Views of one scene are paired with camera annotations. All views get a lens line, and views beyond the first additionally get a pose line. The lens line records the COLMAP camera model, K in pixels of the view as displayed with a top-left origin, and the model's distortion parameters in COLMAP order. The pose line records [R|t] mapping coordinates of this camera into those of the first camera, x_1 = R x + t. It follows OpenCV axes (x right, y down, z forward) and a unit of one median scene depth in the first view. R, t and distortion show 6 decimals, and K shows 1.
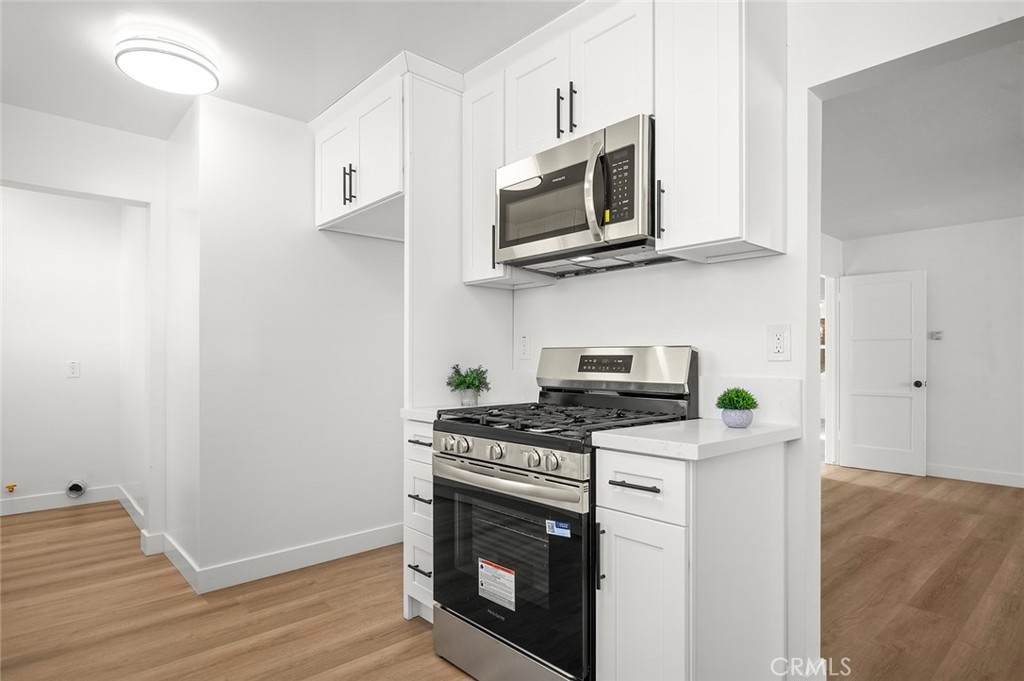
lens RADIAL K [[561.6, 0, 511.5], [0, 561.6, 358.3], [0, 0, 1]] dist [0.000503, 0.000202]
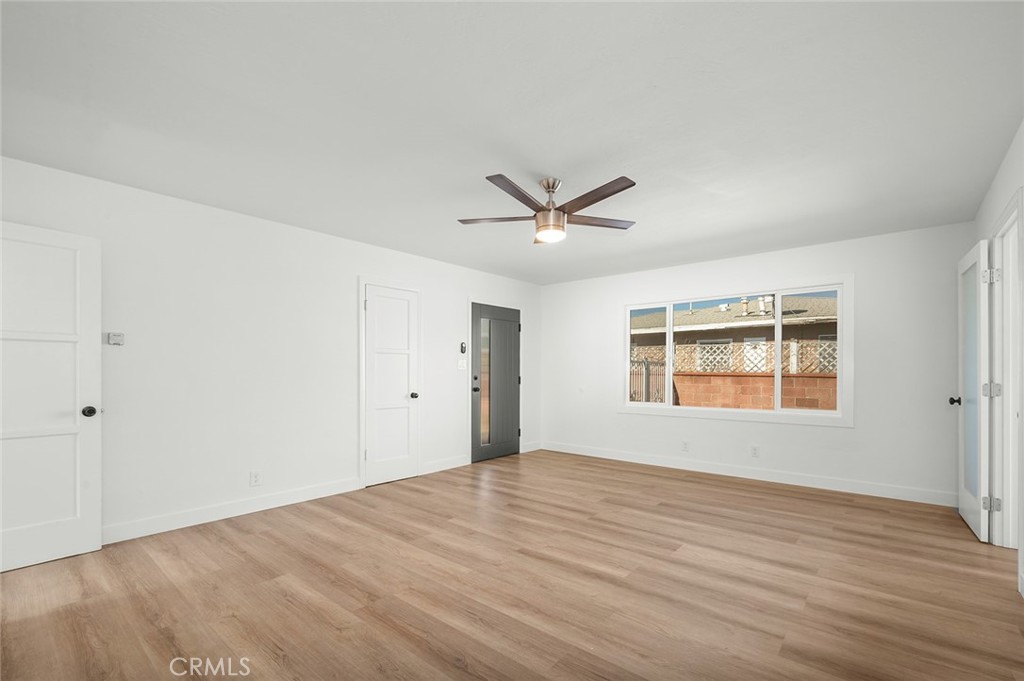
lens RADIAL K [[444.8, 0, 547.4], [0, 444.8, 370.5], [0, 0, 1]] dist [-0.001315, -0.000101]
pose [[-0.160253, 0.003416, 0.987070, 0.198483], [-0.001462, 0.999992, -0.003698, -0.000950], [-0.987075, -0.002036, -0.160247, 0.856333]]
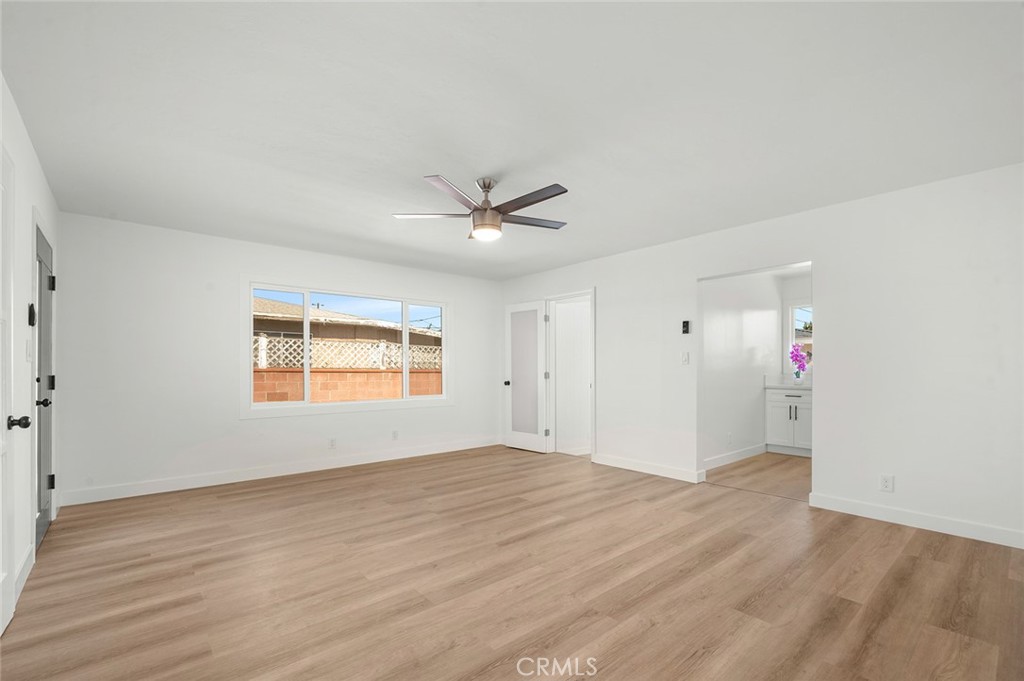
lens RADIAL K [[455.1, 0, 513.3], [0, 455.1, 367.1], [0, 0, 1]] dist [0.001058, 0.000043]
pose [[-0.999632, -0.000892, 0.027113, 0.953034], [-0.000902, 1.000000, -0.000330, -0.002327], [-0.027113, -0.000354, -0.999632, 1.603108]]
